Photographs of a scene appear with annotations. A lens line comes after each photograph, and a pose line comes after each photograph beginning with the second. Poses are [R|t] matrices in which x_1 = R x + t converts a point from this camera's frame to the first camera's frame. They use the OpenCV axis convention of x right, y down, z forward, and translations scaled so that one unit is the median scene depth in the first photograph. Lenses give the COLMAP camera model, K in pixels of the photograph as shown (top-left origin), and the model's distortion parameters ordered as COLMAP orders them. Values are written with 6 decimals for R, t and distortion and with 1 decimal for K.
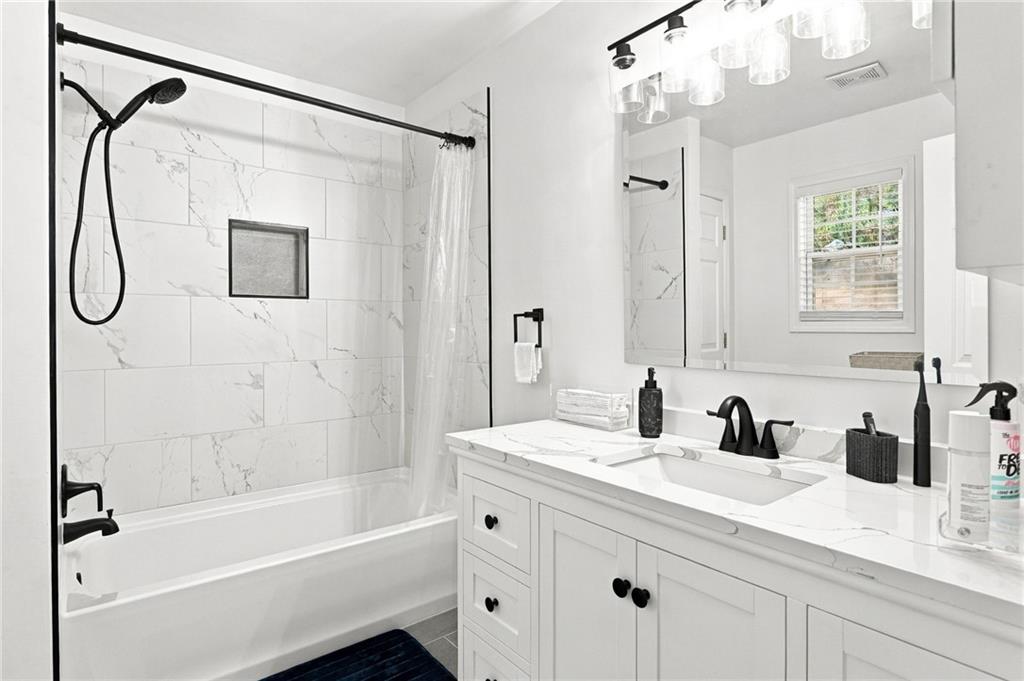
lens RADIAL K [[563.5, 0, 540.2], [0, 563.5, 323.7], [0, 0, 1]] dist [0.000509, 0.000130]
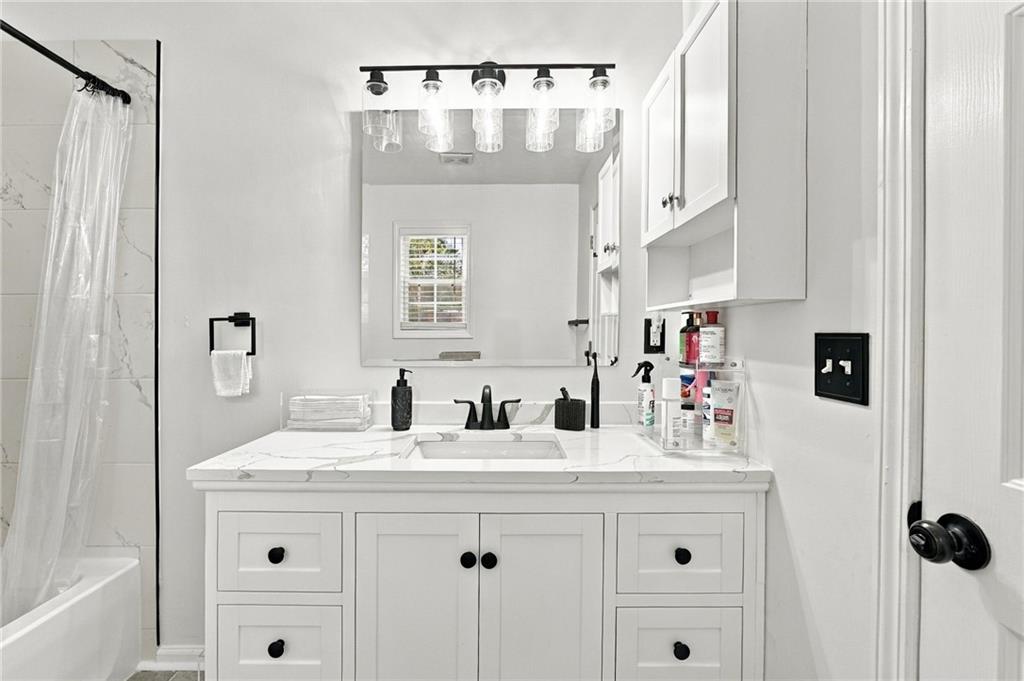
lens RADIAL K [[452.7, 0, 510.2], [0, 452.7, 333.1], [0, 0, 1]] dist [-0.008808, -0.000094]
pose [[0.631046, 0.002426, 0.775741, -0.373069], [-0.001571, 0.999997, -0.001849, 0.008540], [-0.775744, -0.000052, 0.631048, 0.260829]]
